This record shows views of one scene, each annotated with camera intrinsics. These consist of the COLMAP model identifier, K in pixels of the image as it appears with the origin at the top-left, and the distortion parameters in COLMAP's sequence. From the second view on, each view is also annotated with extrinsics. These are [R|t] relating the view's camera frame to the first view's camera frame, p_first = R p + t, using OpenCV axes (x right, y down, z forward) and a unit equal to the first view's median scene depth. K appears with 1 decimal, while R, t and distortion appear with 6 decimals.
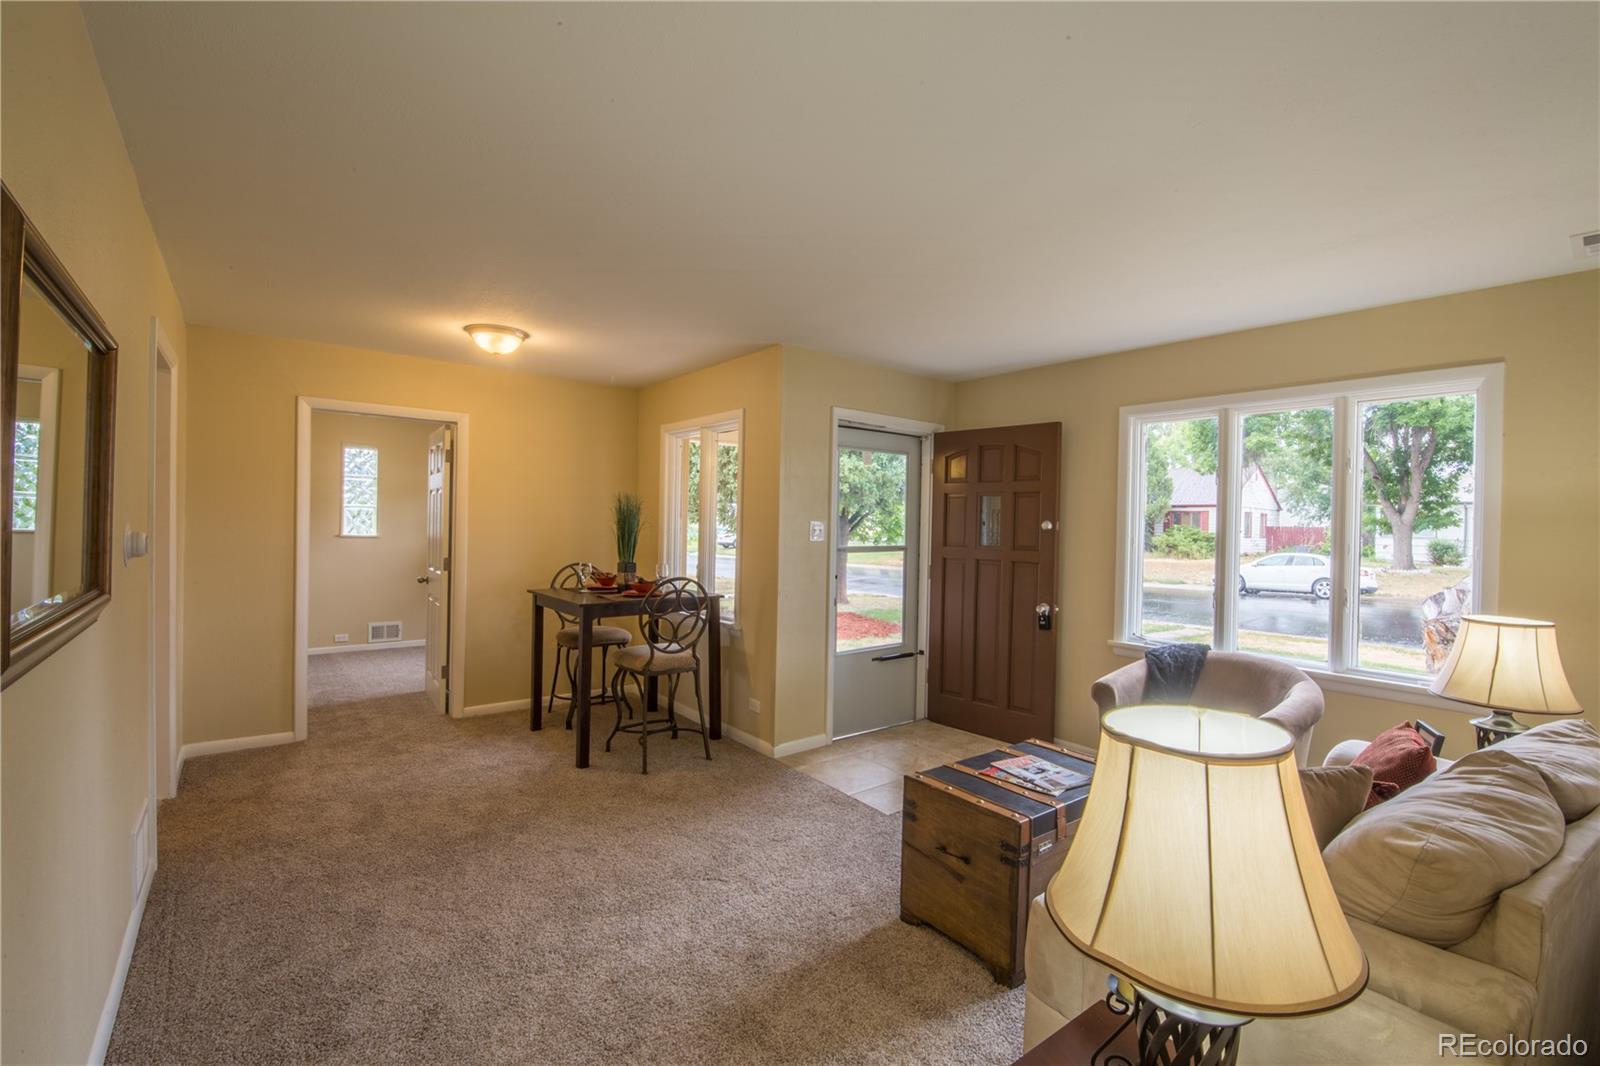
lens RADIAL K [[693.3, 0, 802.5], [0, 693.3, 533.8], [0, 0, 1]] dist [-0.004865, -0.007353]
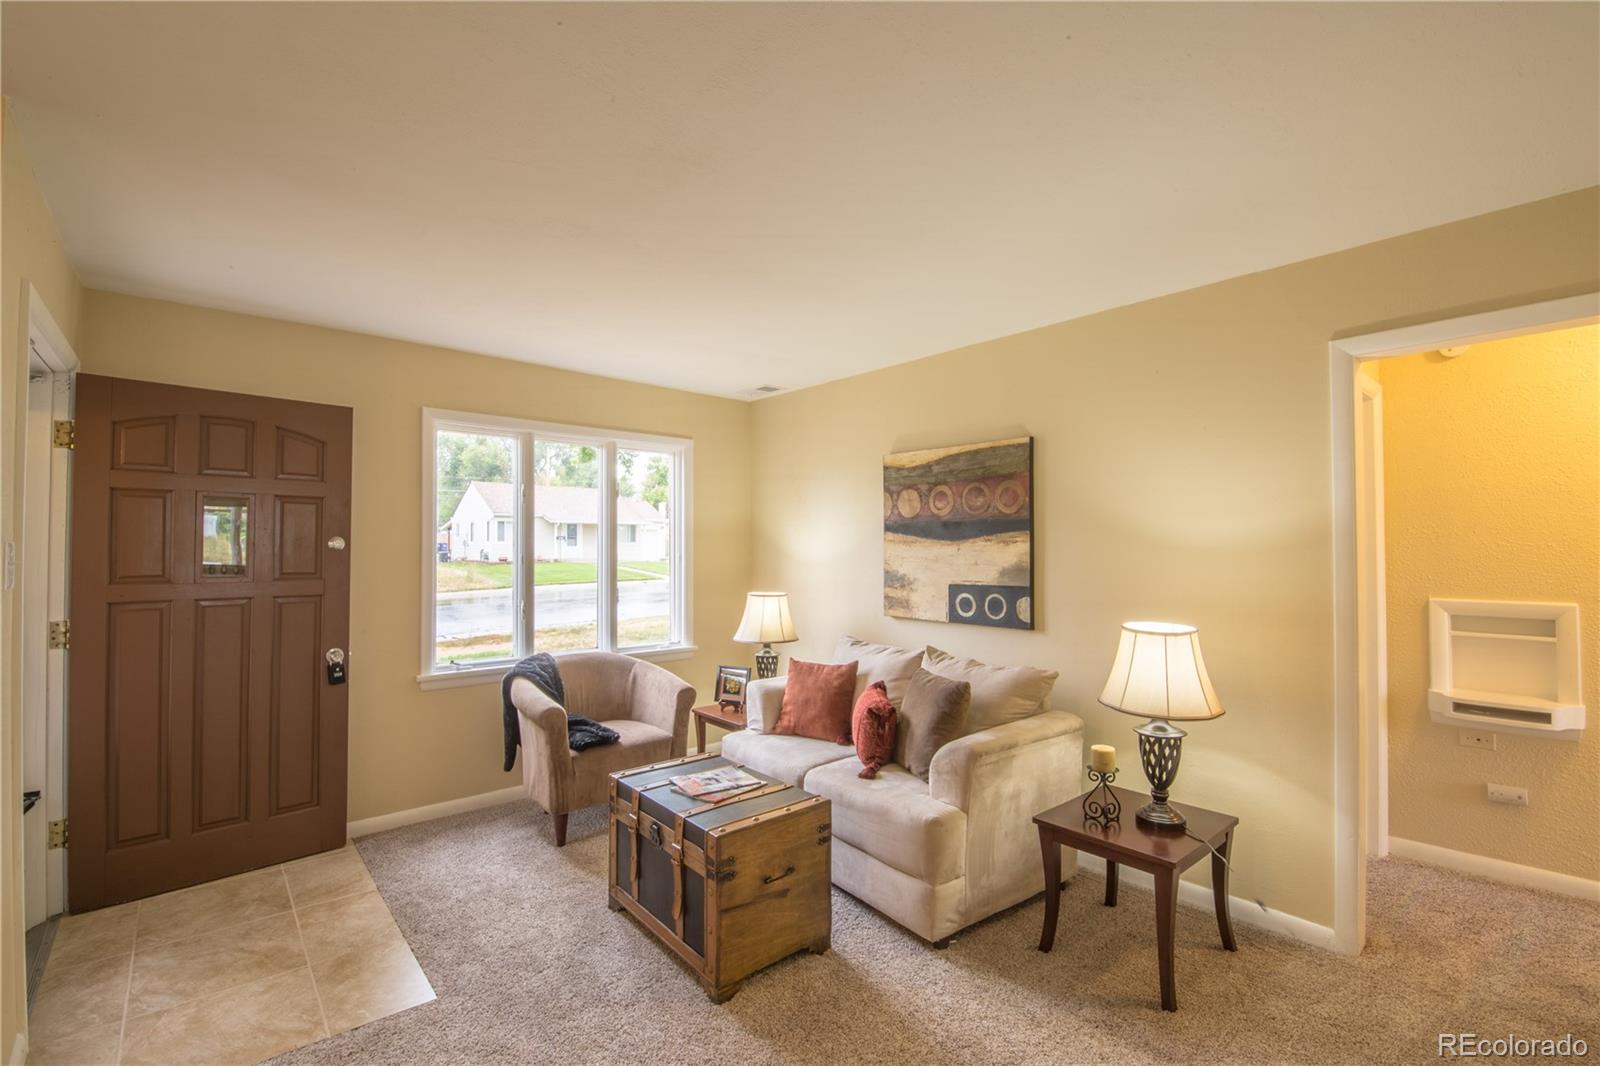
lens RADIAL K [[693.3, 0, 802.5], [0, 693.3, 533.8], [0, 0, 1]] dist [-0.004865, -0.007353]
pose [[-0.051638, -0.002165, 0.998664, -0.444096], [0.012708, 0.999915, 0.002824, -0.018953], [-0.998585, 0.012837, -0.051606, 0.574034]]
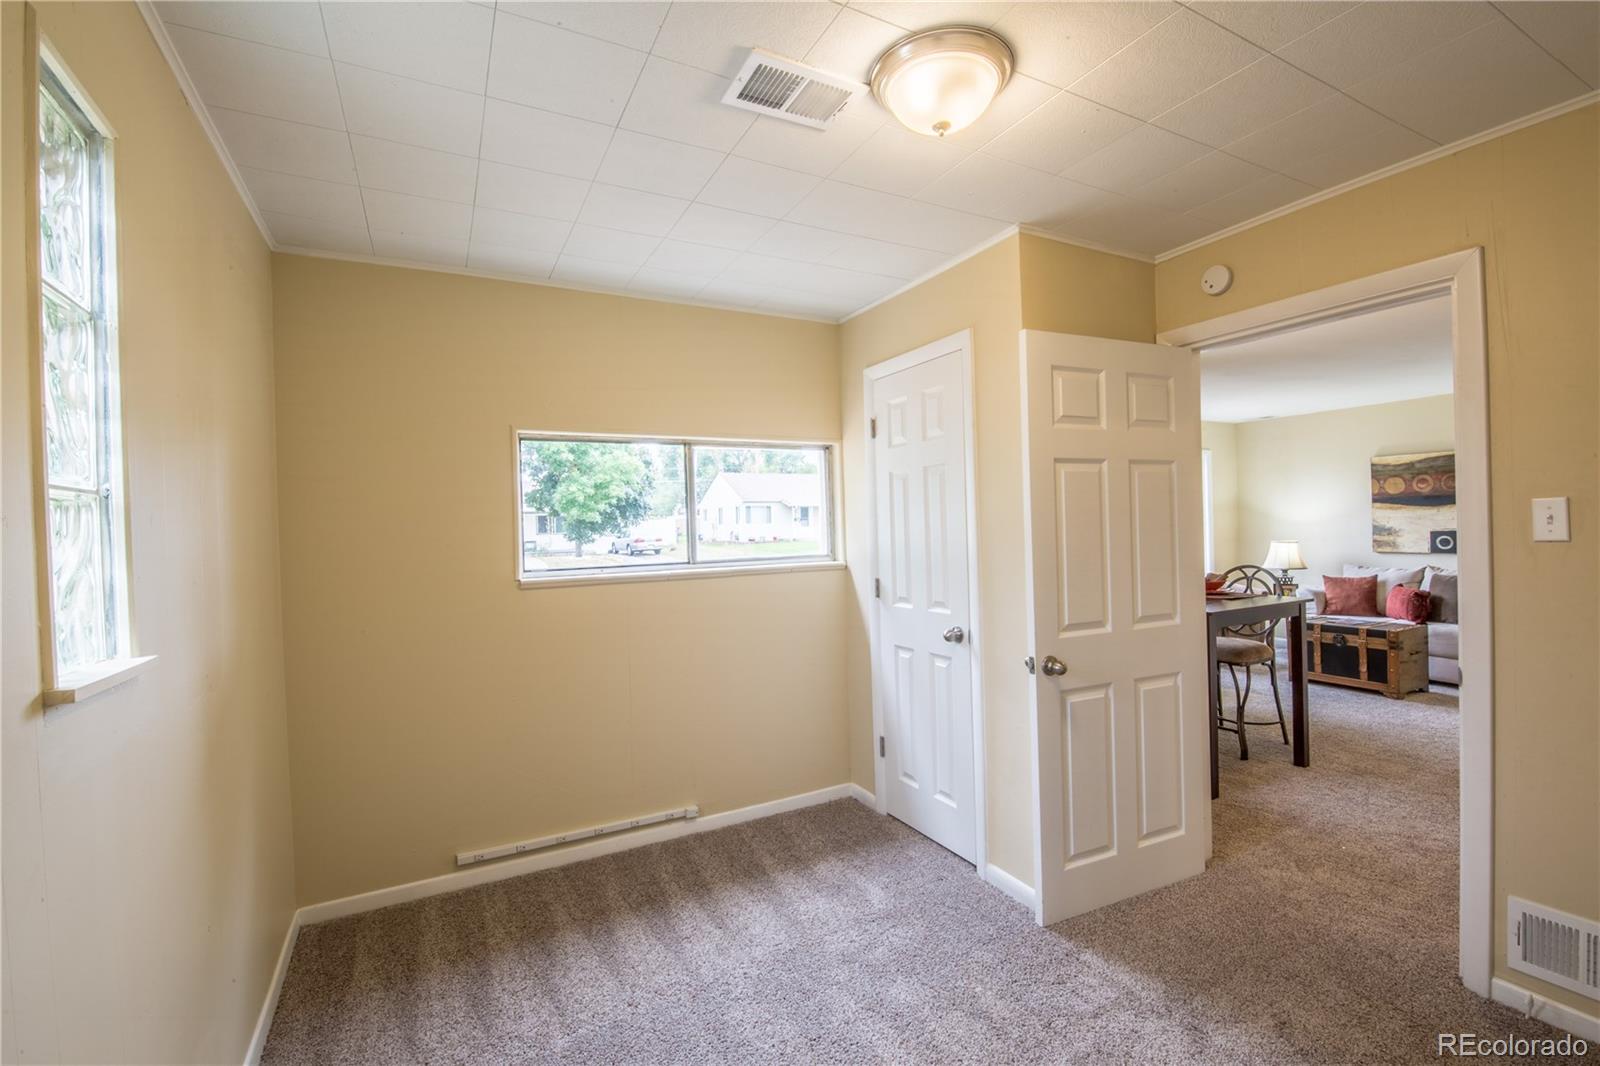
lens RADIAL K [[695.6, 0, 803.8], [0, 695.6, 530.4], [0, 0, 1]] dist [-0.000180, -0.009793]
pose [[0.178851, -0.029821, 0.983424, -1.351476], [0.043486, 0.998803, 0.022378, -0.047654], [-0.982915, 0.038762, 0.179933, 1.451951]]
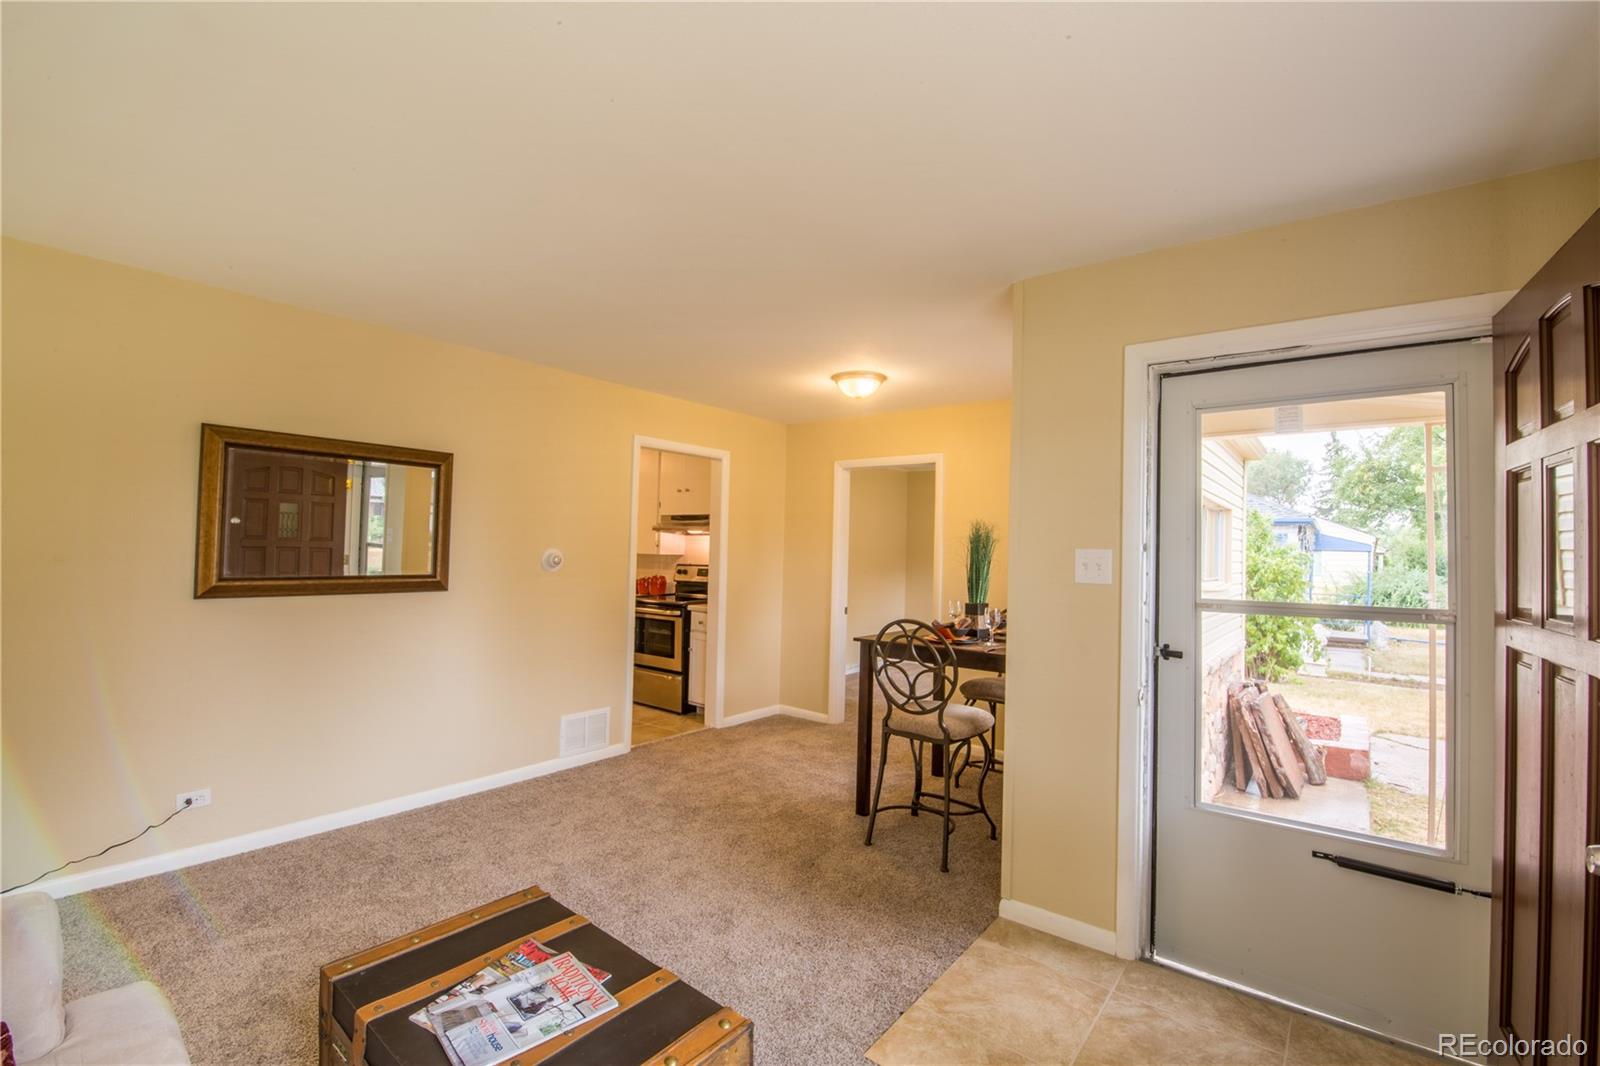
lens RADIAL K [[693.3, 0, 802.5], [0, 693.3, 533.8], [0, 0, 1]] dist [-0.004865, -0.007353]
pose [[0.223295, -0.035866, -0.974091, 0.568295], [-0.033770, 0.998438, -0.044504, 0.003299], [0.974166, 0.042833, 0.221735, 0.672895]]
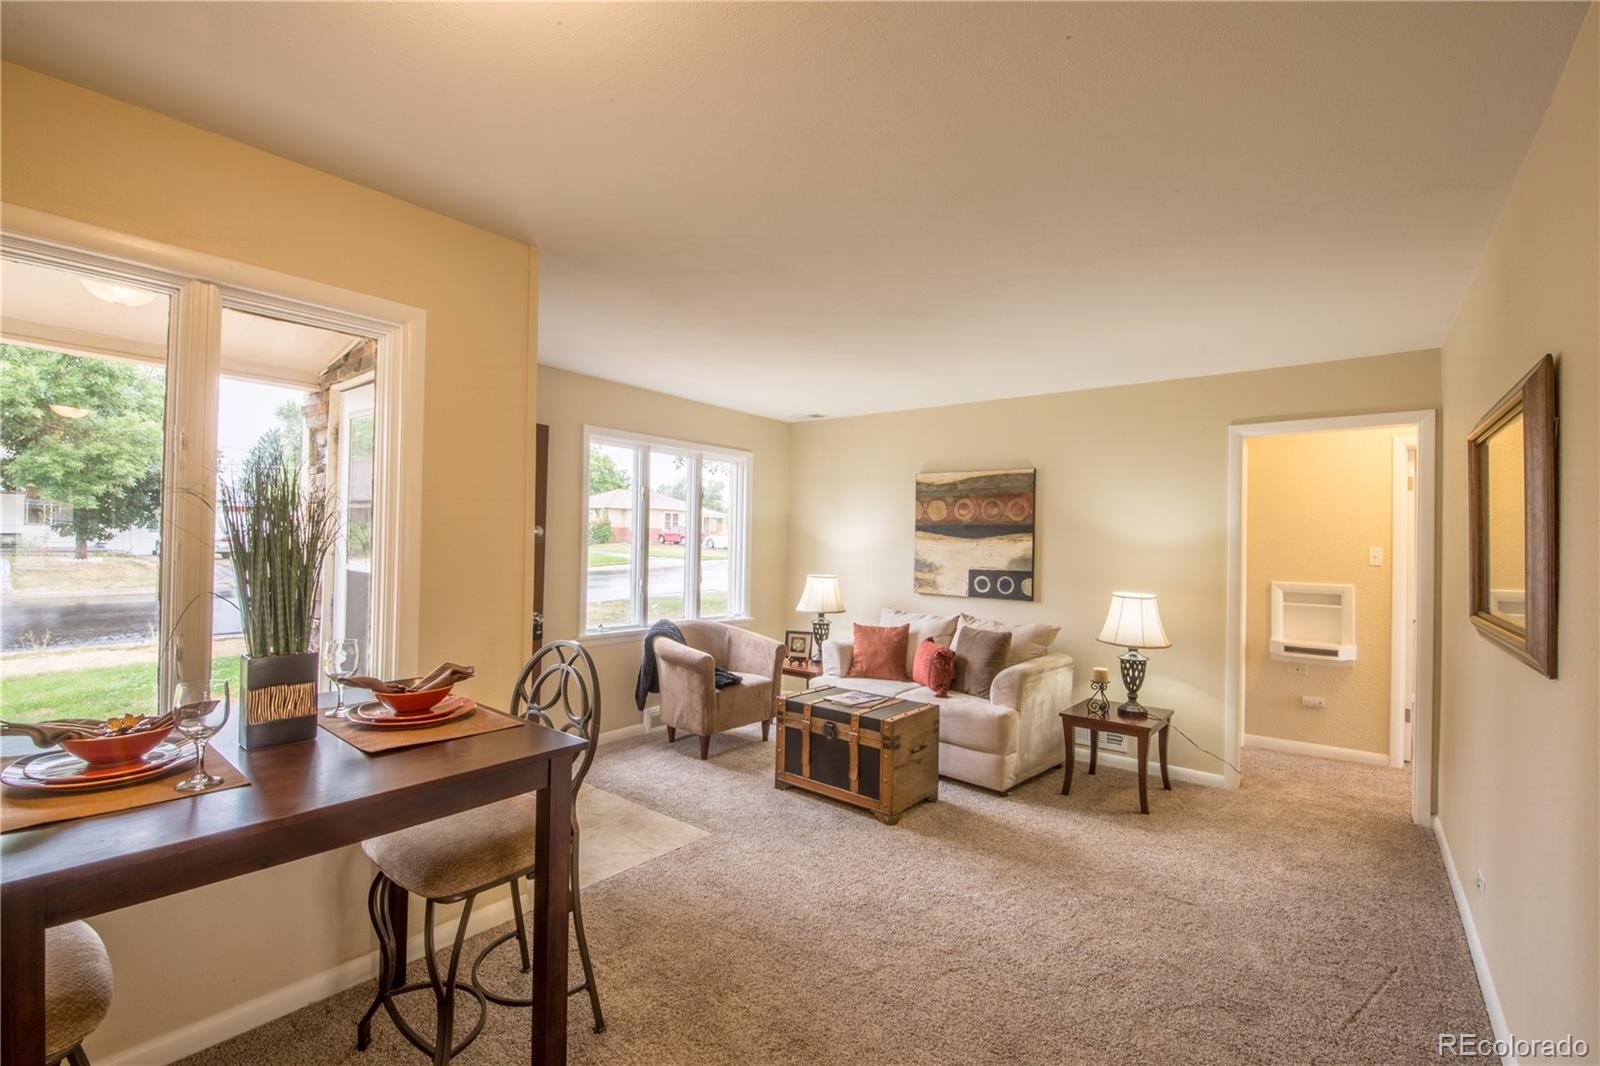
lens RADIAL K [[695.6, 0, 803.8], [0, 695.6, 530.4], [0, 0, 1]] dist [-0.000180, -0.009793]
pose [[-0.228347, -0.012316, 0.973502, -0.716399], [-0.011997, 0.999880, 0.009836, -0.028689], [-0.973506, -0.009433, -0.228468, 0.919075]]
